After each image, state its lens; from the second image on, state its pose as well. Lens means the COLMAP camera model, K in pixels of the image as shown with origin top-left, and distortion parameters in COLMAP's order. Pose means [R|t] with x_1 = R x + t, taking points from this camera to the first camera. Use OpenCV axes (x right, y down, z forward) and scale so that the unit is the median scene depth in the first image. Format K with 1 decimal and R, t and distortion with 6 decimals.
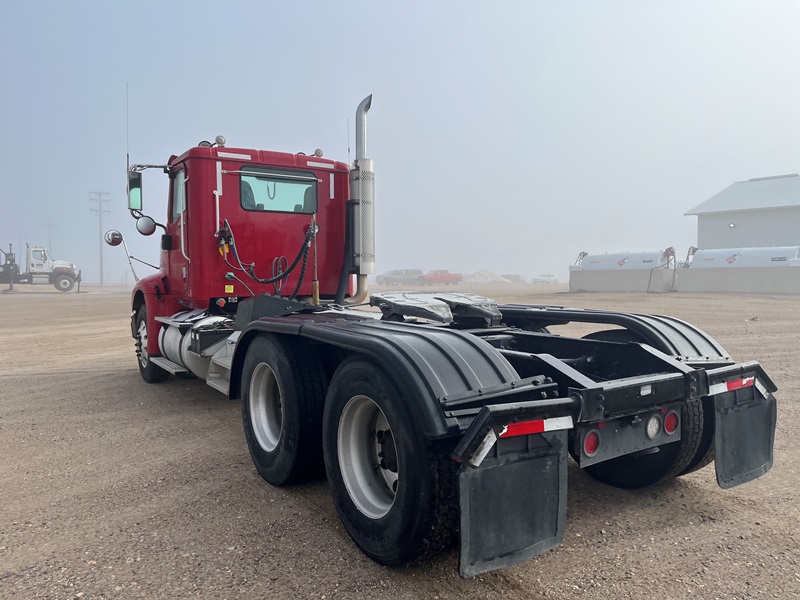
lens RADIAL K [[609.7, 0, 400.0], [0, 609.7, 300.0], [0, 0, 1]] dist [0.067013, -0.102022]
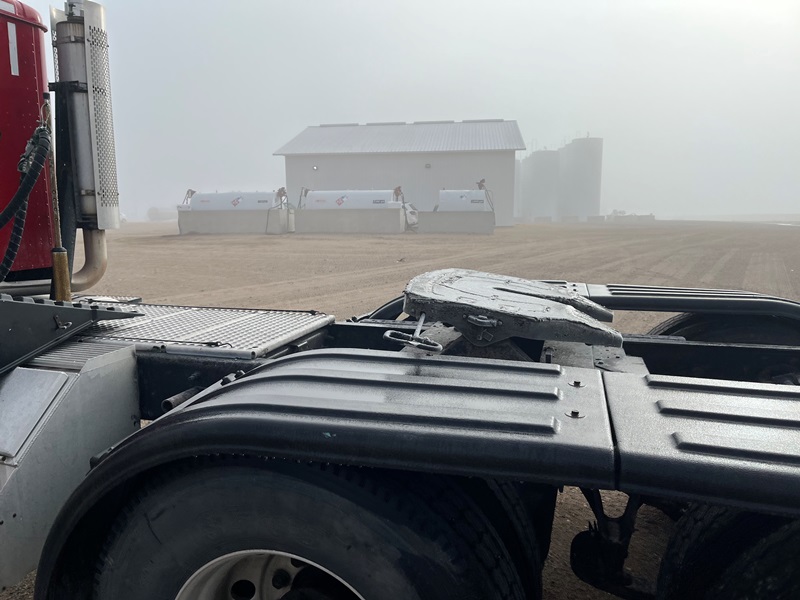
lens RADIAL K [[609.7, 0, 400.0], [0, 609.7, 300.0], [0, 0, 1]] dist [0.067013, -0.102022]
pose [[0.768077, -0.090618, 0.633914, -0.057803], [0.026755, 0.993614, 0.109619, -0.009223], [-0.639799, -0.067236, 0.765596, 0.117618]]
